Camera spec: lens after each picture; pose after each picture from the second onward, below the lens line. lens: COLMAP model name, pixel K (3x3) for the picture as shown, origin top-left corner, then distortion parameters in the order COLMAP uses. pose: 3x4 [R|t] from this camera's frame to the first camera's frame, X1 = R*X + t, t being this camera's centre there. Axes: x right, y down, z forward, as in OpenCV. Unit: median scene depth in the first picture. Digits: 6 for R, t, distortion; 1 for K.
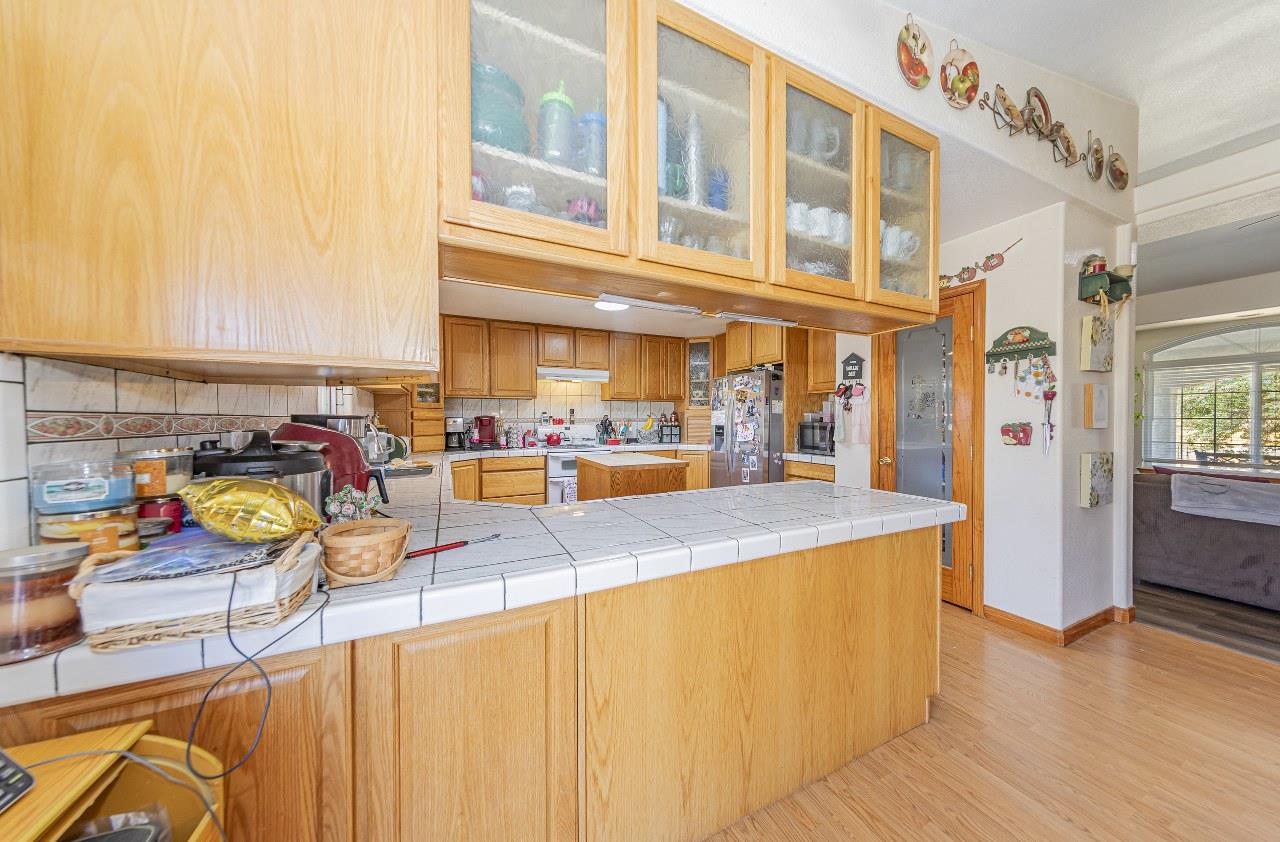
lens RADIAL K [[408.4, 0, 658.8], [0, 408.4, 422.3], [0, 0, 1]] dist [0.000350, 0.000029]
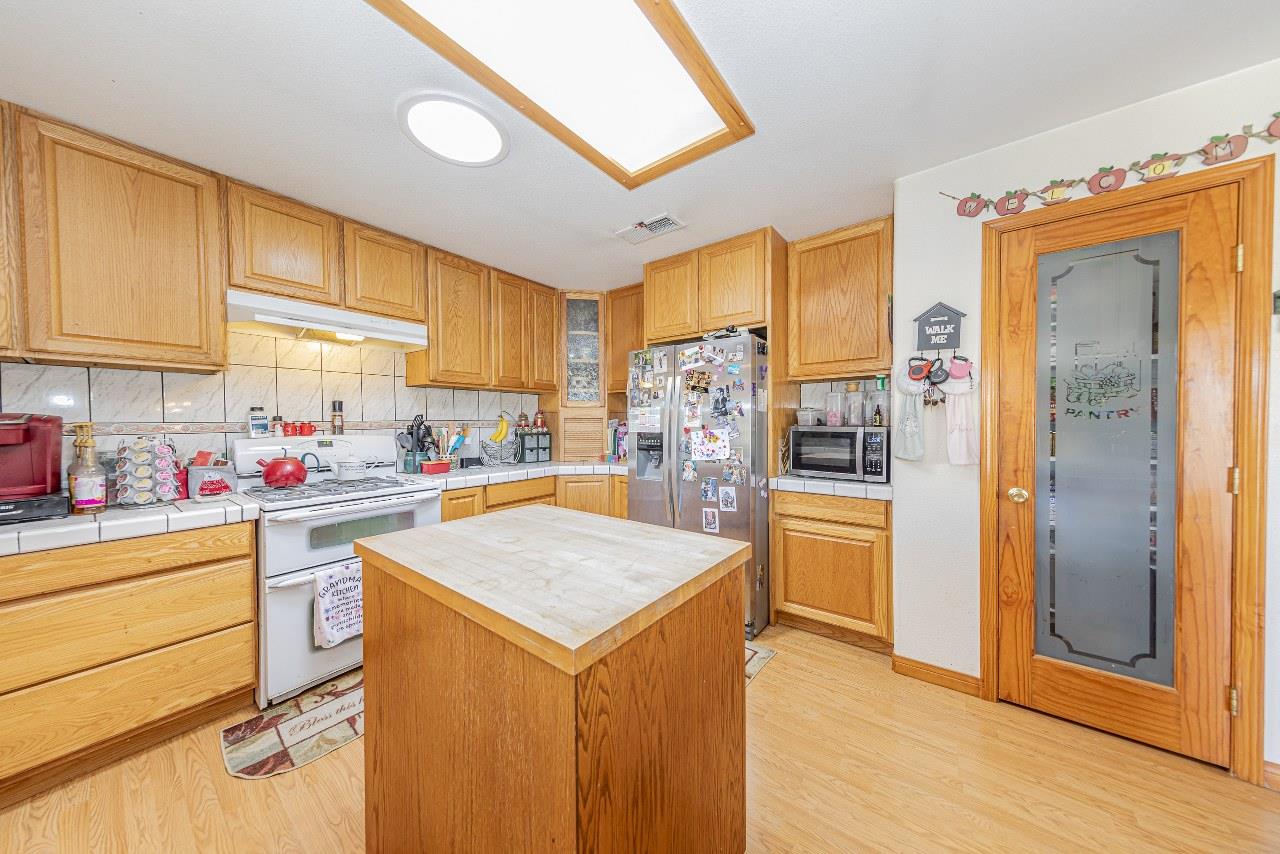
lens RADIAL K [[381.0, 0, 614.9], [0, 381.0, 429.4], [0, 0, 1]] dist [0.001333, 0.000075]
pose [[0.911733, -0.011525, 0.410621, -0.117442], [0.008010, 0.999915, 0.010281, -0.002908], [-0.410705, -0.006084, 0.911748, 0.543173]]
